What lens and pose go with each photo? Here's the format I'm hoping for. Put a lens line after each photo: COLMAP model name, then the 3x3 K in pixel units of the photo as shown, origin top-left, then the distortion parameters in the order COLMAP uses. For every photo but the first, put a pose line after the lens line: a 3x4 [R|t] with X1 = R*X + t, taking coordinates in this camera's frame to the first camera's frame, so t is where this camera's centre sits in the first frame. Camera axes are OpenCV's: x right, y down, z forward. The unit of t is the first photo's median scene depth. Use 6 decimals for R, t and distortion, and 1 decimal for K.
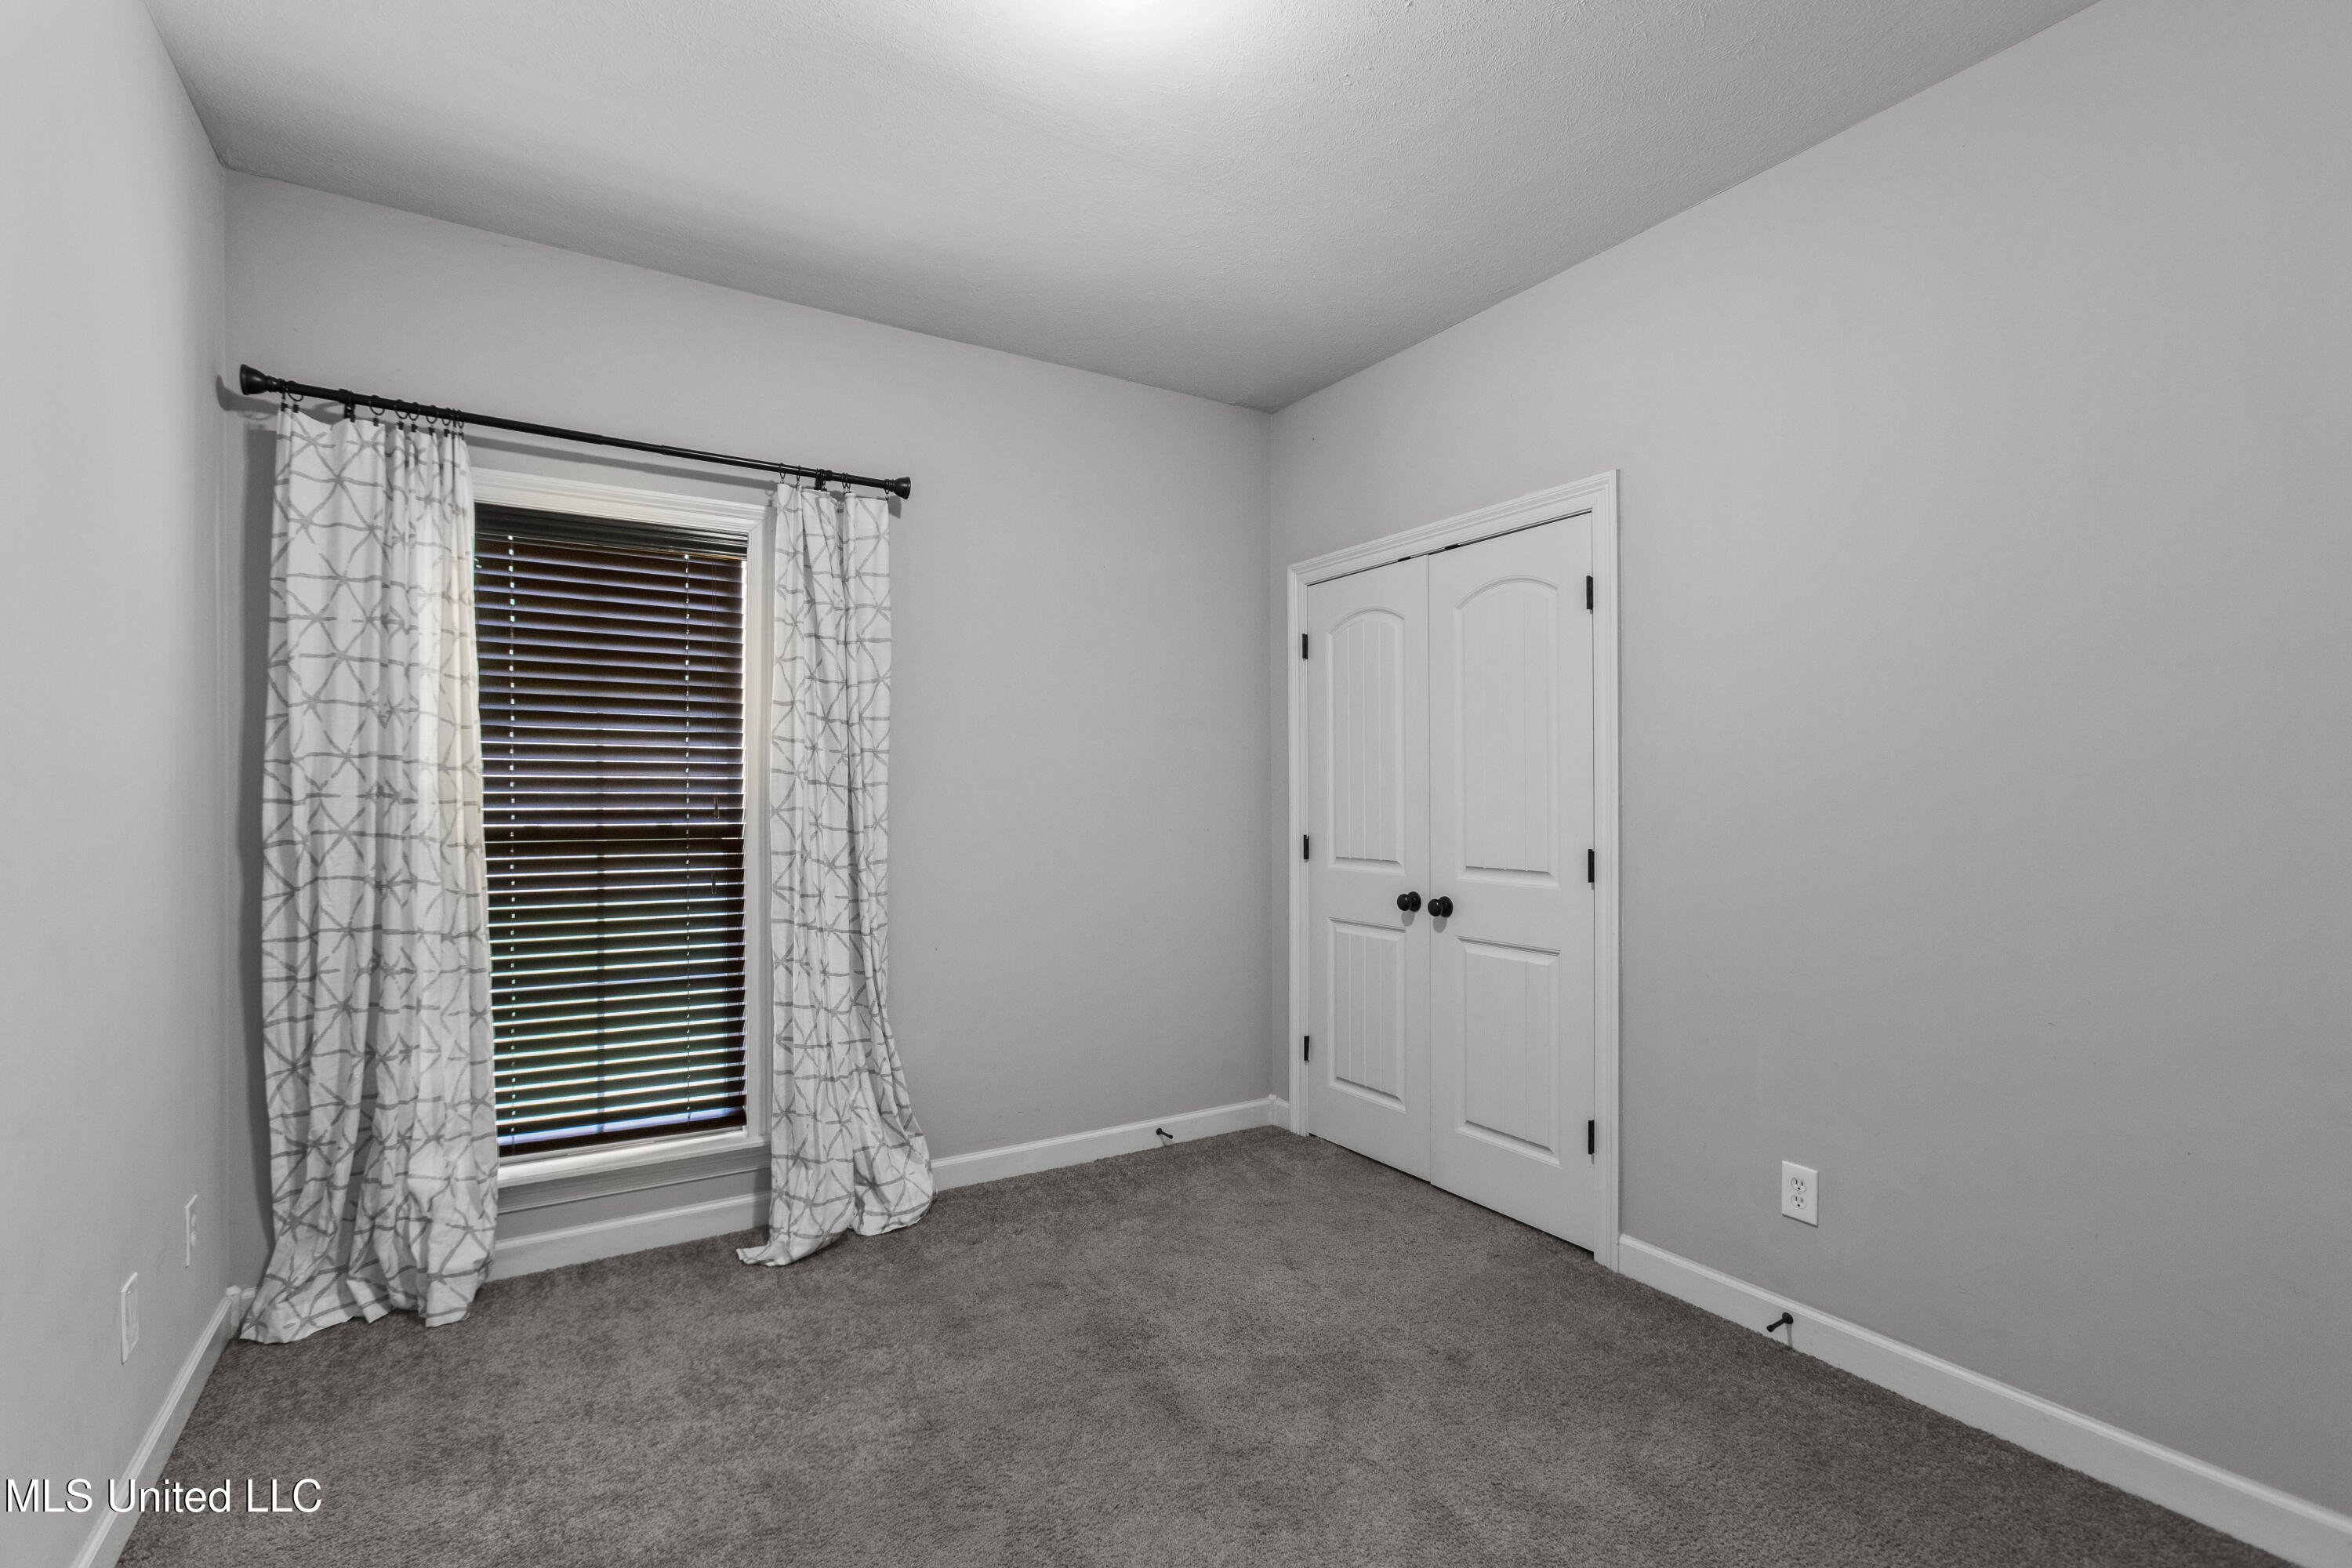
lens RADIAL K [[1074.6, 0, 1179.1], [0, 1074.6, 782.0], [0, 0, 1]] dist [-0.013908, 0.014627]
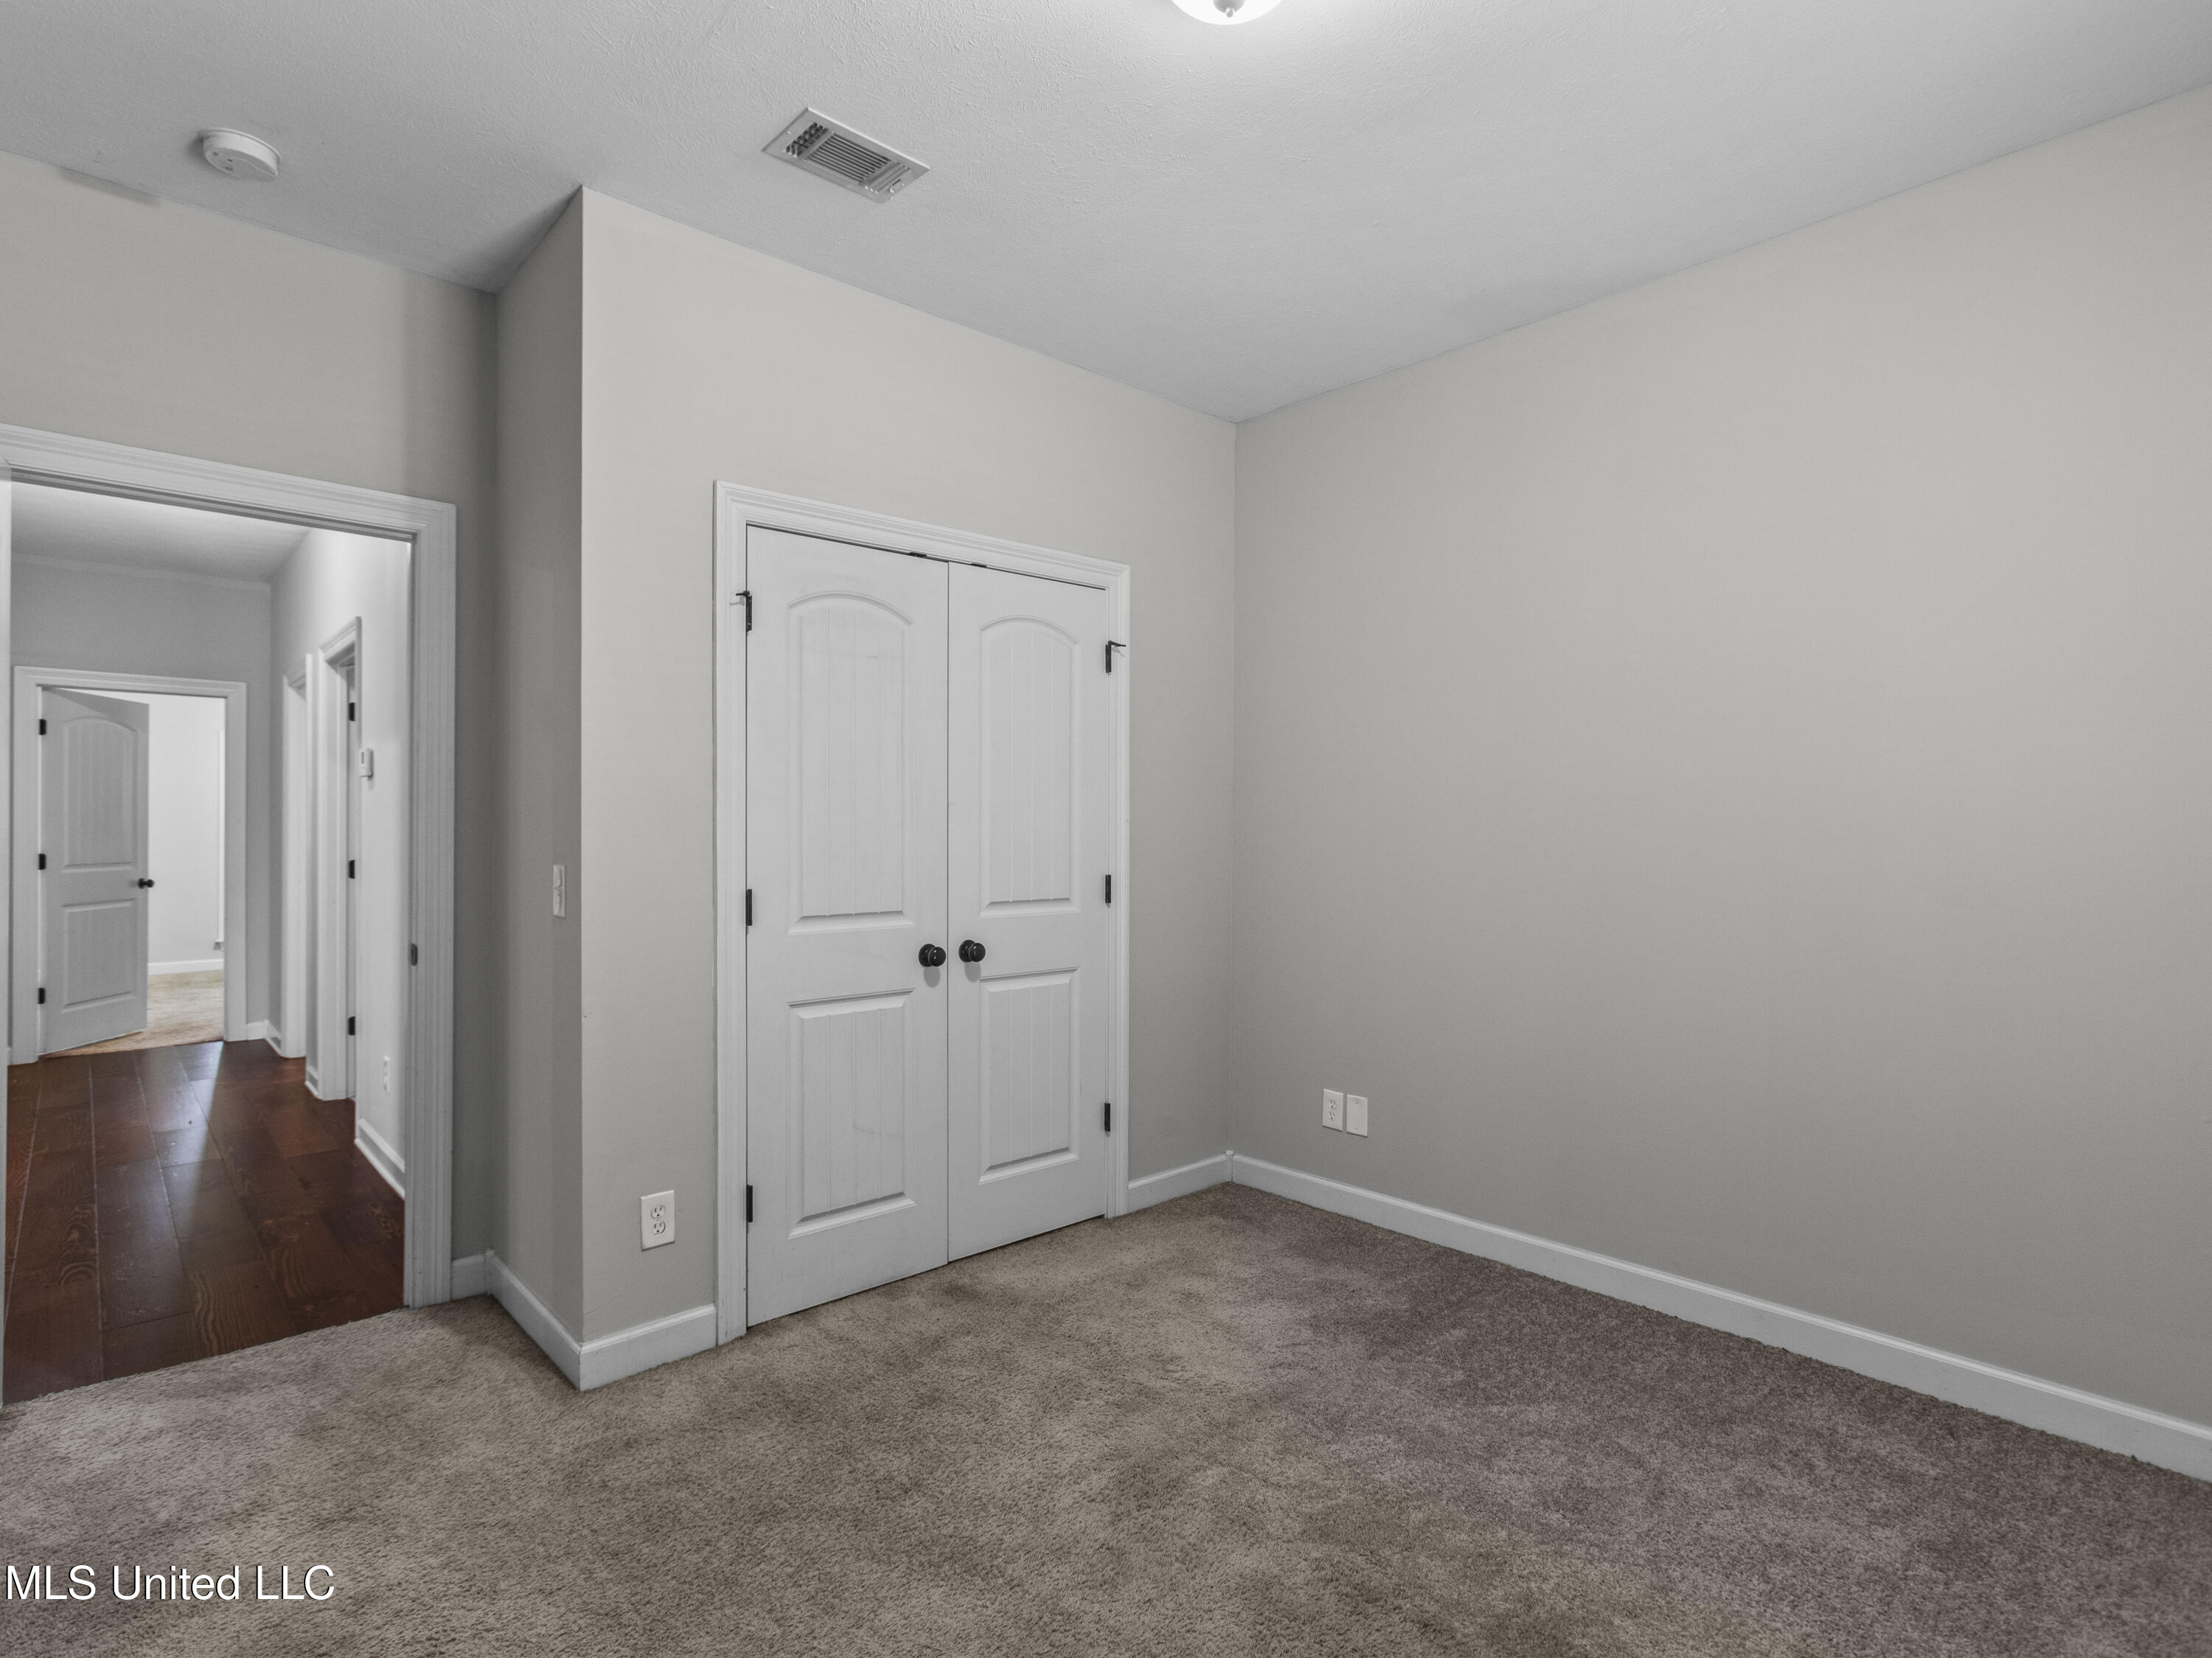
lens RADIAL K [[1117.5, 0, 1101.3], [0, 1117.5, 827.9], [0, 0, 1]] dist [-0.003238, -0.000346]
pose [[-0.182202, -0.007702, 0.983231, -0.704945], [-0.014146, 0.999886, 0.005211, 0.003529], [-0.983159, -0.012959, -0.182290, 1.048944]]
